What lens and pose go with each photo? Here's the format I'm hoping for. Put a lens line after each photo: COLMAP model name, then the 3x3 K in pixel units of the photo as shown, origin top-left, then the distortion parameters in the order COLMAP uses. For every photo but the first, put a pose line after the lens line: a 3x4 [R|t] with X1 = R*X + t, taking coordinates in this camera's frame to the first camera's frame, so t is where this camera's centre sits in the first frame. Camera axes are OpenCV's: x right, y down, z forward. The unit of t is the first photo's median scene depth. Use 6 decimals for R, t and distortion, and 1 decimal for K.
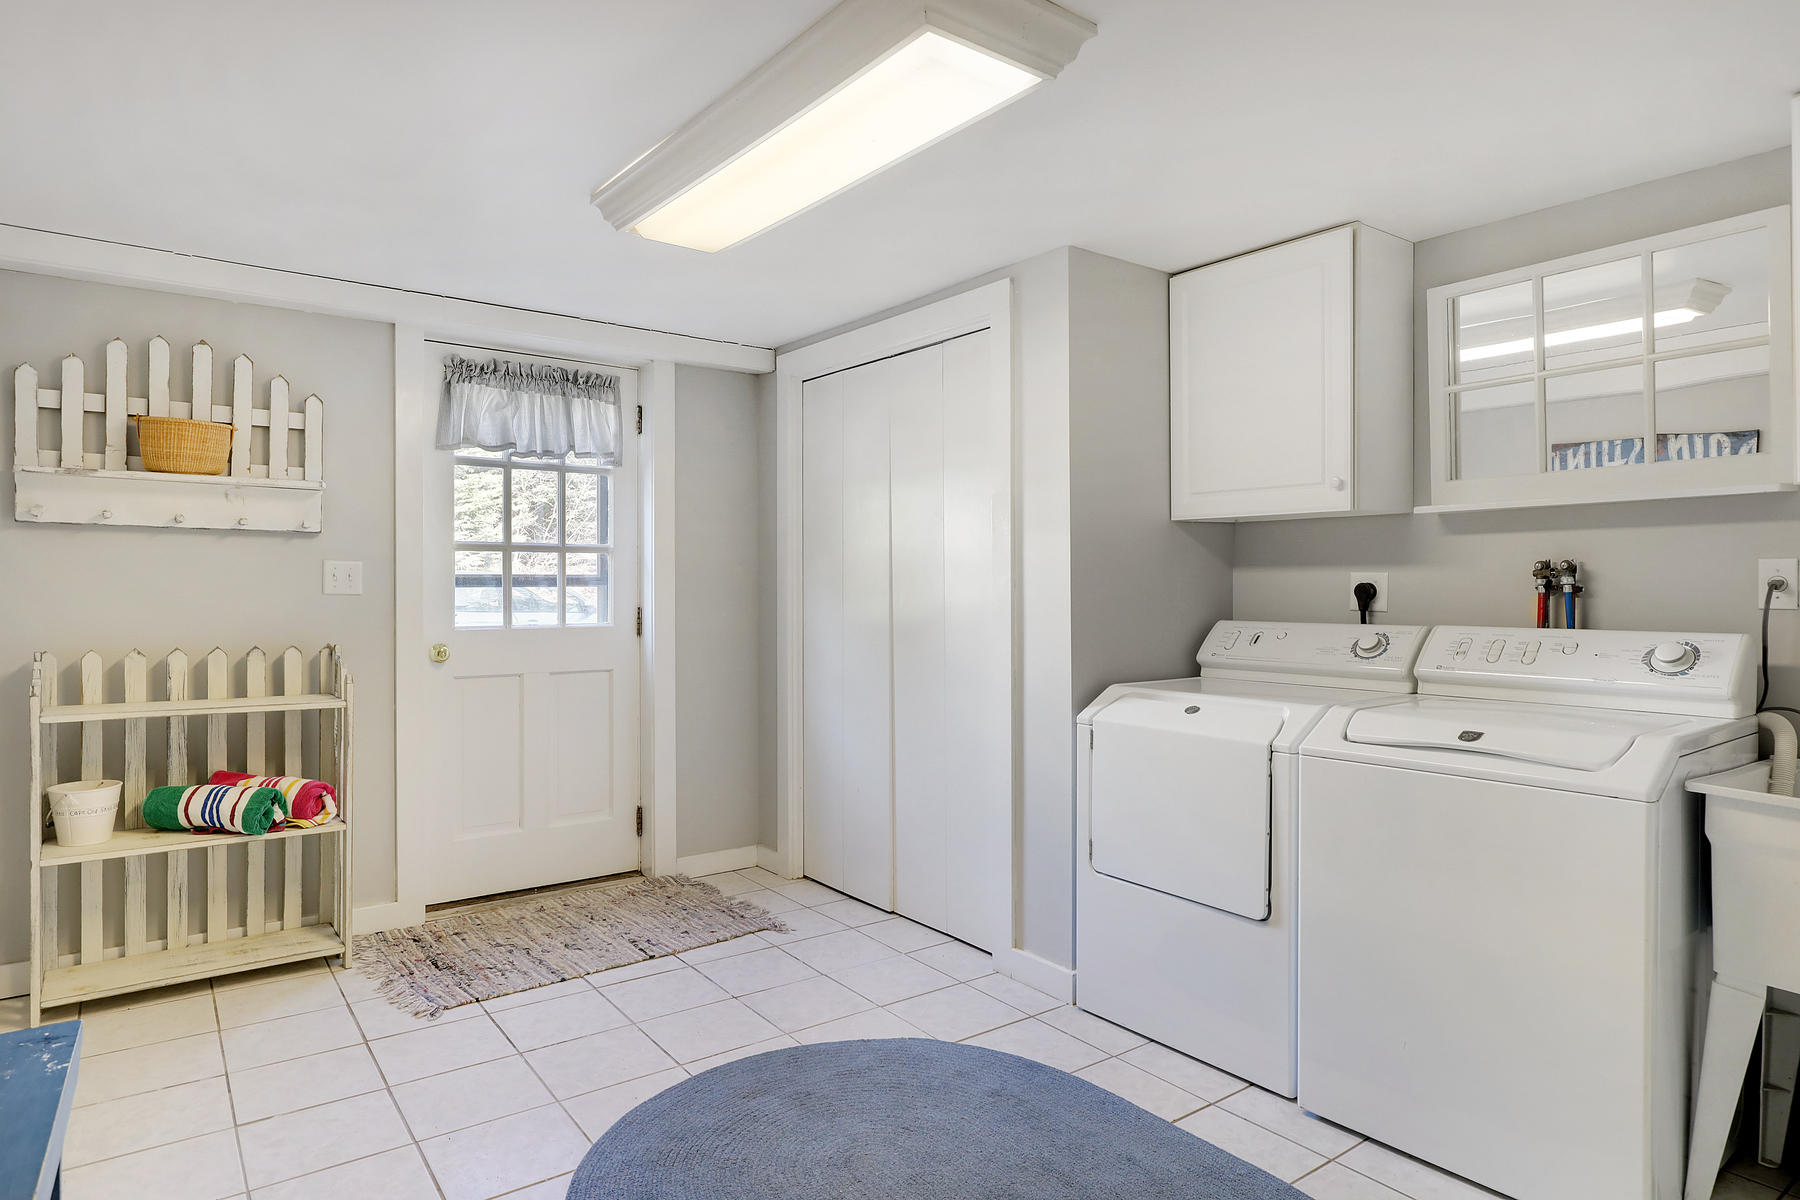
lens RADIAL K [[1049.3, 0, 913.6], [0, 1049.3, 597.5], [0, 0, 1]] dist [-0.004481, -0.000655]
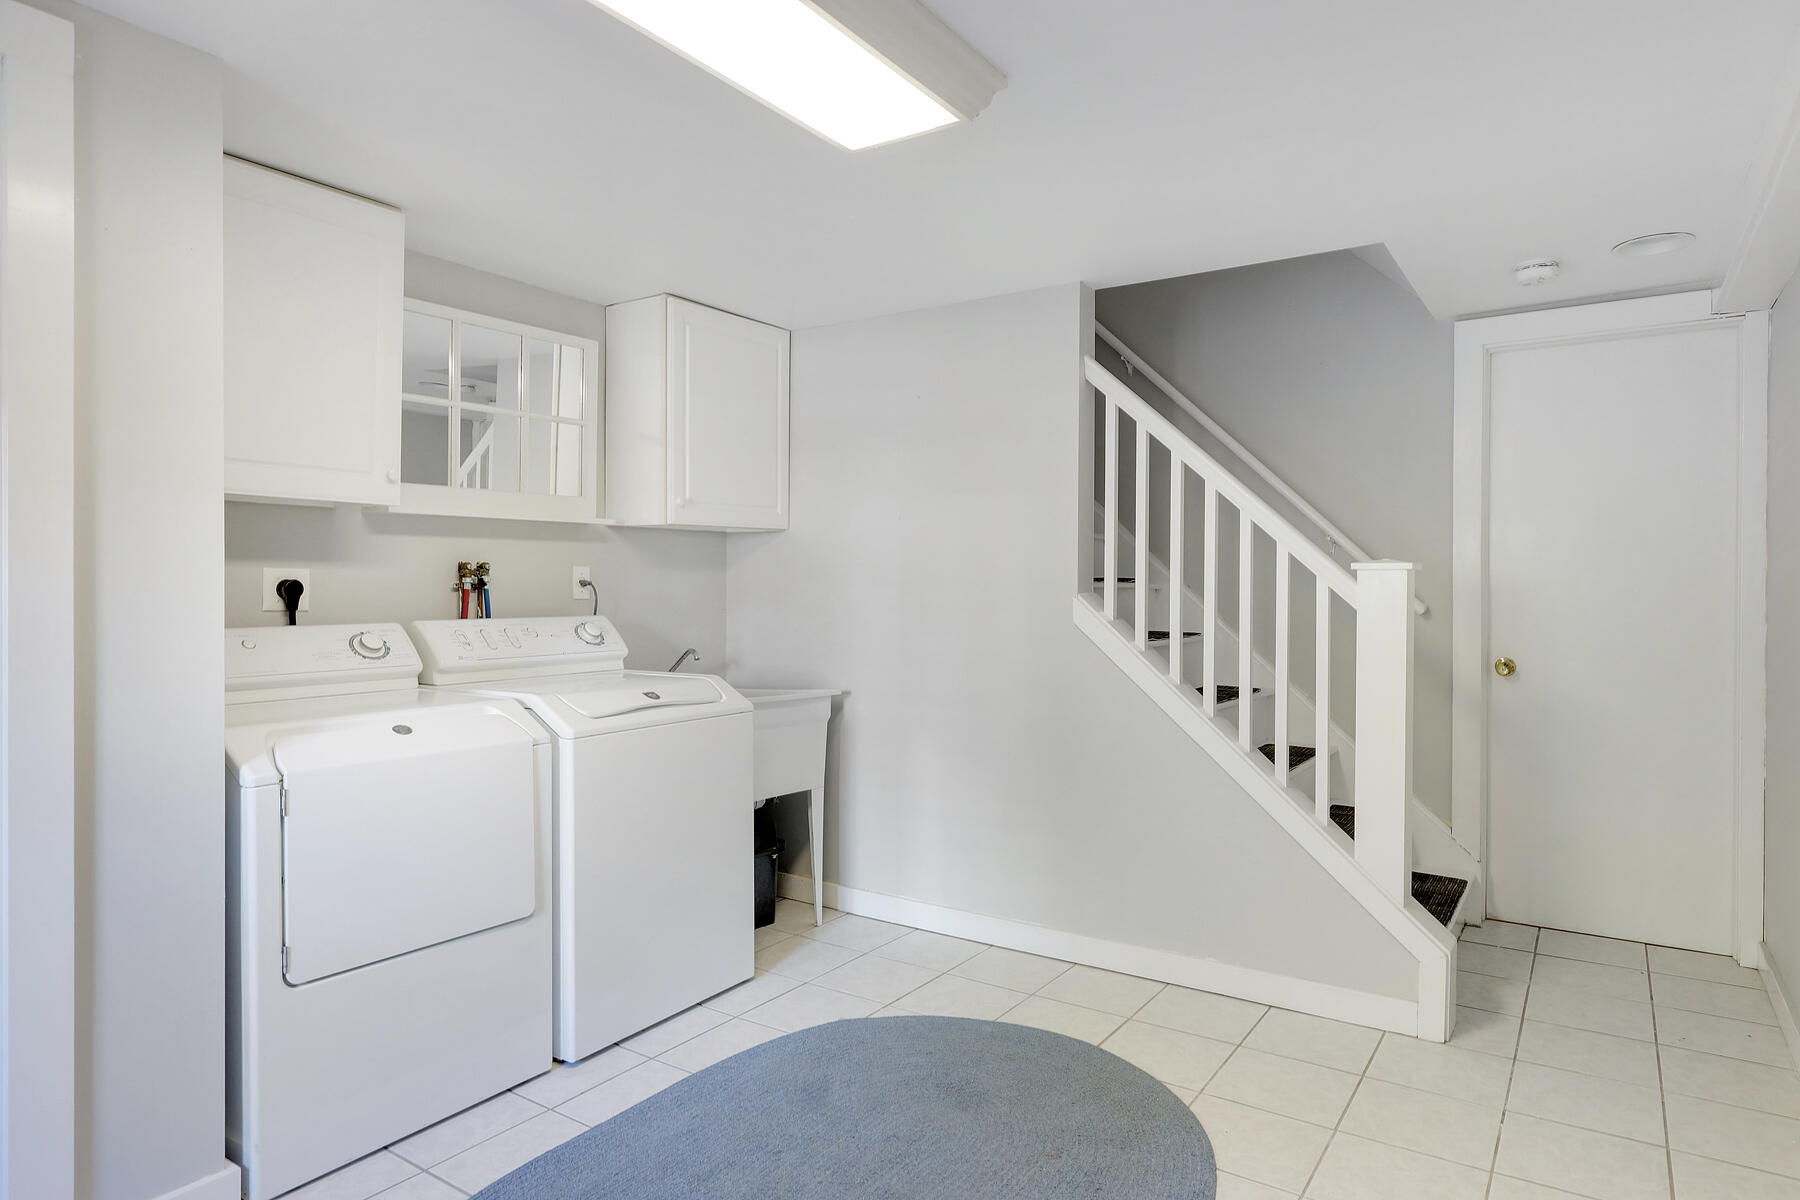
lens RADIAL K [[1049.3, 0, 913.4], [0, 1049.3, 589.9], [0, 0, 1]] dist [-0.004481, -0.000655]
pose [[-0.317925, -0.005071, 0.948102, -0.692750], [0.007851, 0.999937, 0.007981, -0.009676], [-0.948083, 0.009981, -0.317865, 0.902182]]
